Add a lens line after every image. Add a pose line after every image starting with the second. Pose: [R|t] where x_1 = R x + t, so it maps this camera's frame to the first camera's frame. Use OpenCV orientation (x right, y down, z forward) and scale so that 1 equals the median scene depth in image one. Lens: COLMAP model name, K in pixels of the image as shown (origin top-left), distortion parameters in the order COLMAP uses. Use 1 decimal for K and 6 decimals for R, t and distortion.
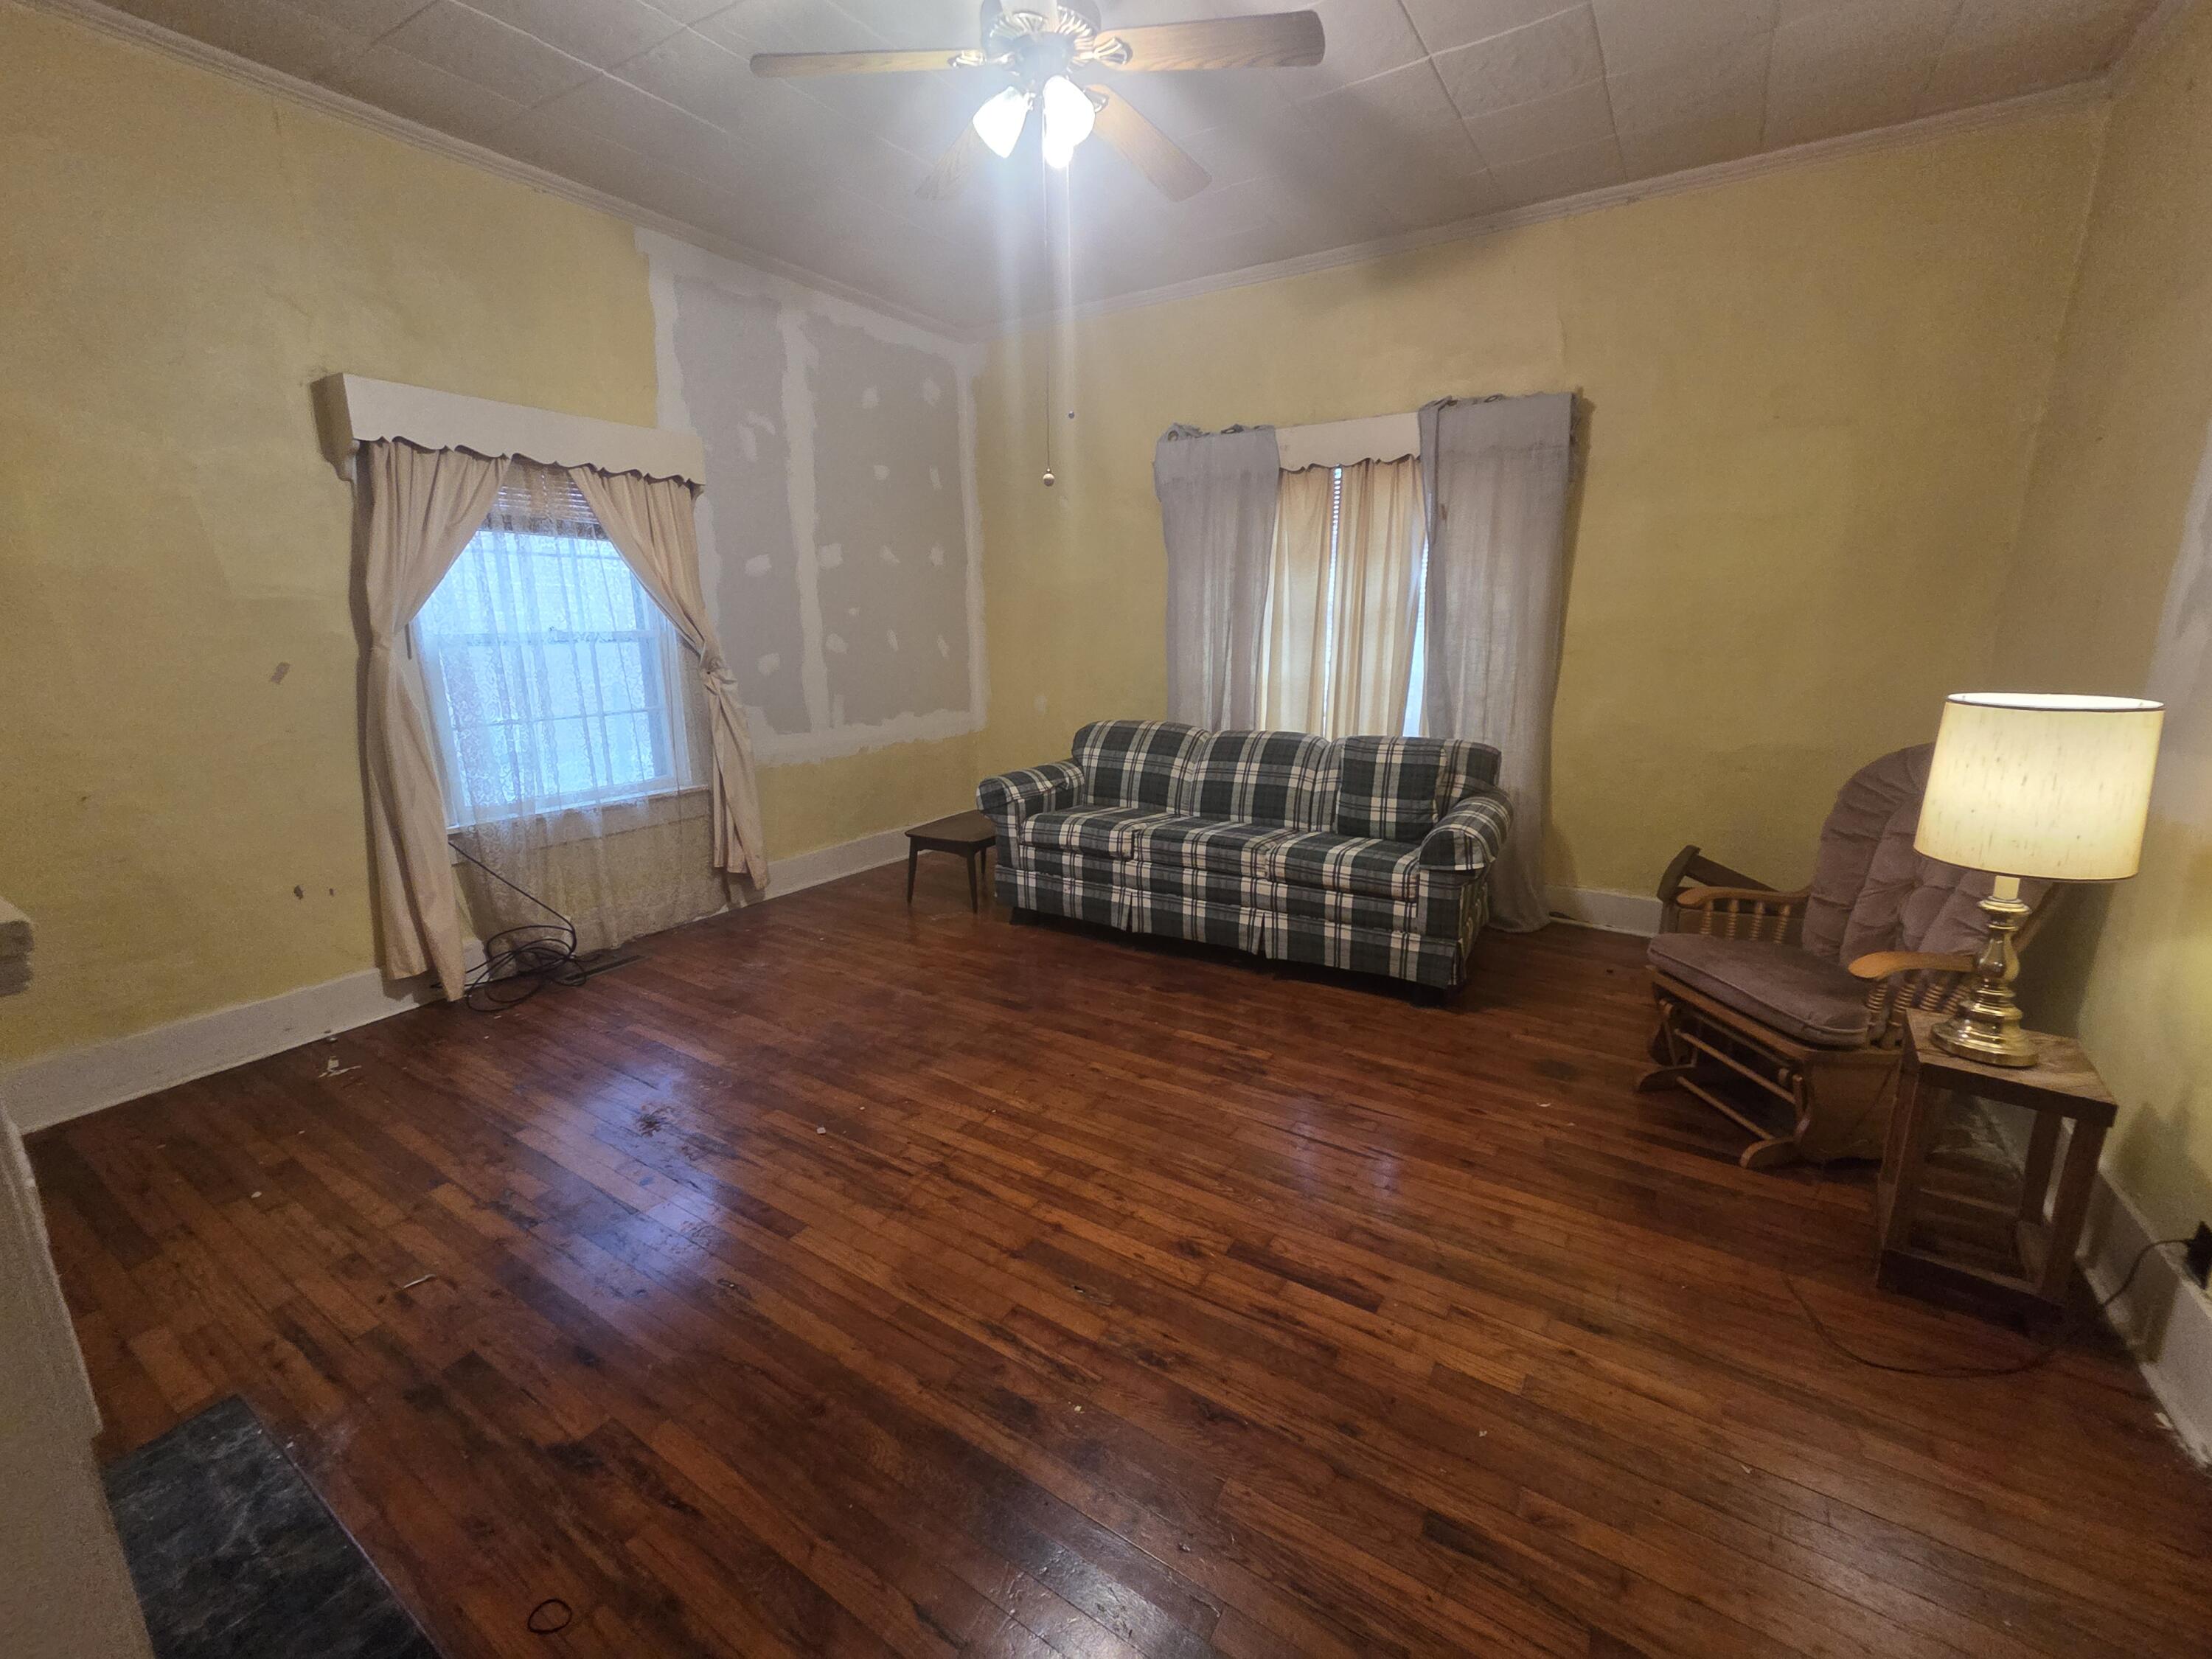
lens RADIAL K [[909.5, 0, 1120.9], [0, 909.5, 818.6], [0, 0, 1]] dist [0.004363, -0.000656]
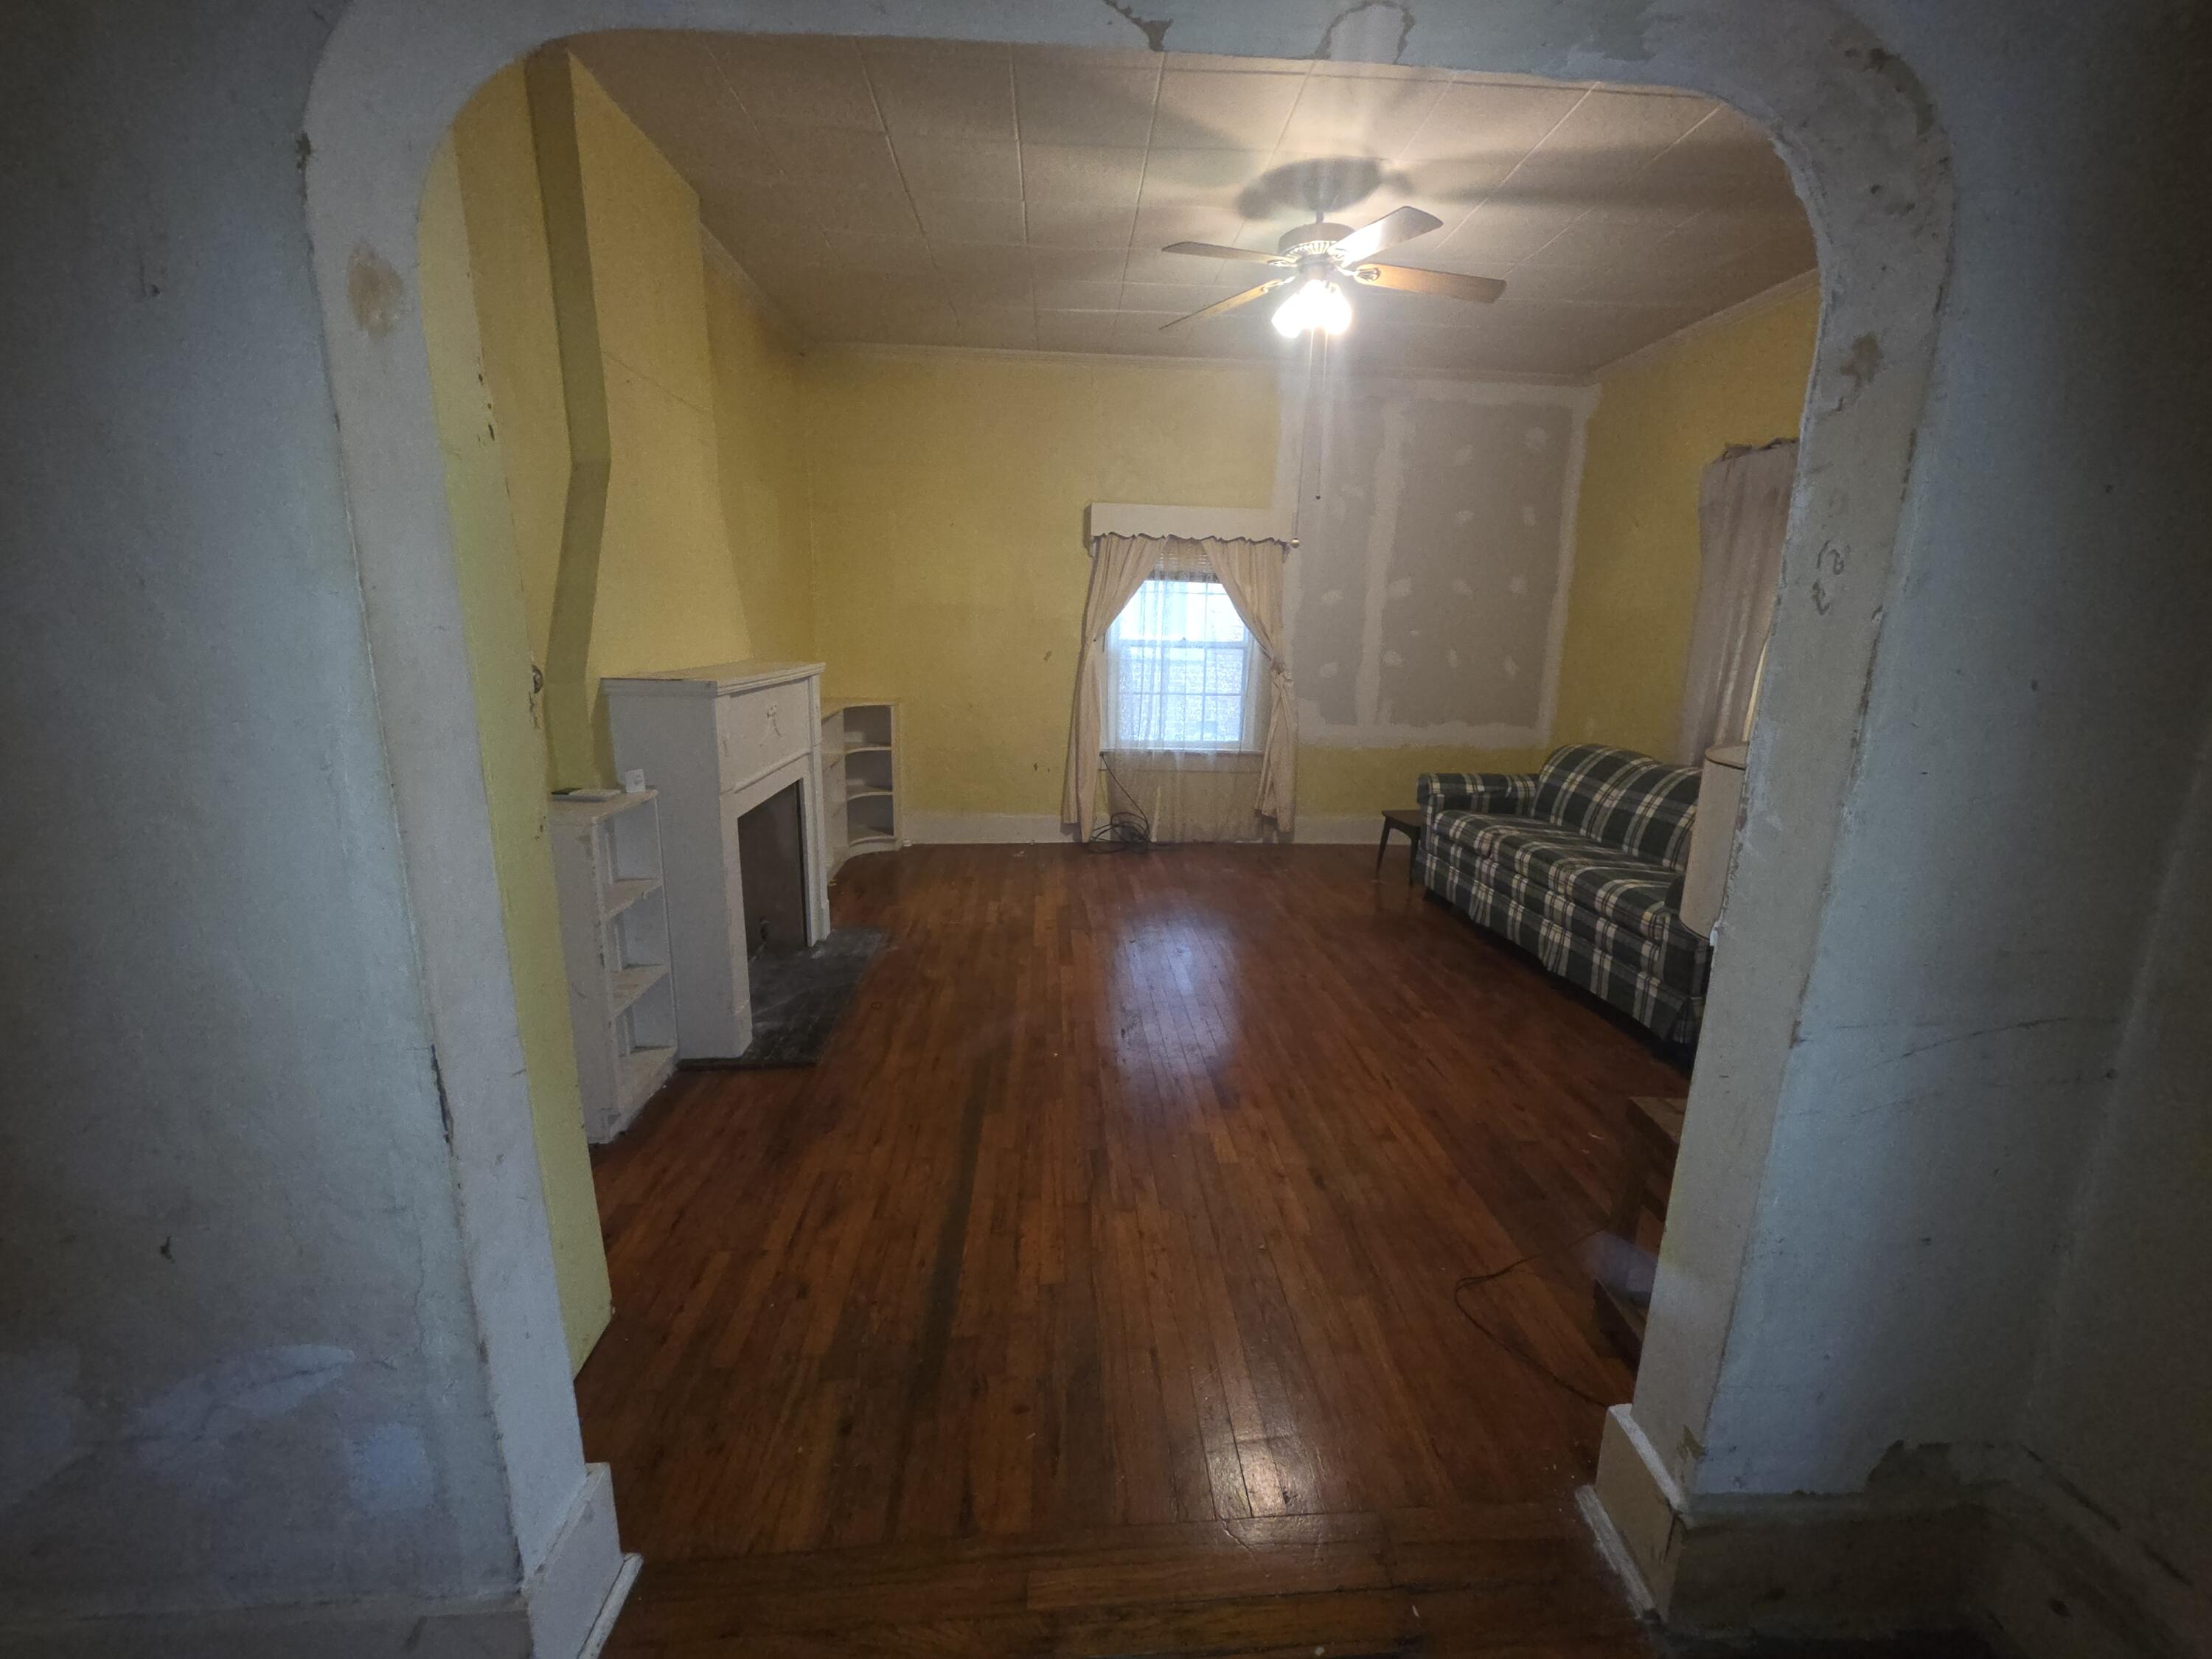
lens RADIAL K [[909.5, 0, 1120.3], [0, 909.5, 820.6], [0, 0, 1]] dist [0.004363, -0.000656]
pose [[0.591796, 0.185776, -0.784388, 0.659084], [-0.199857, 0.976513, 0.080494, -0.000347], [0.780919, 0.109130, 0.615026, -0.046928]]
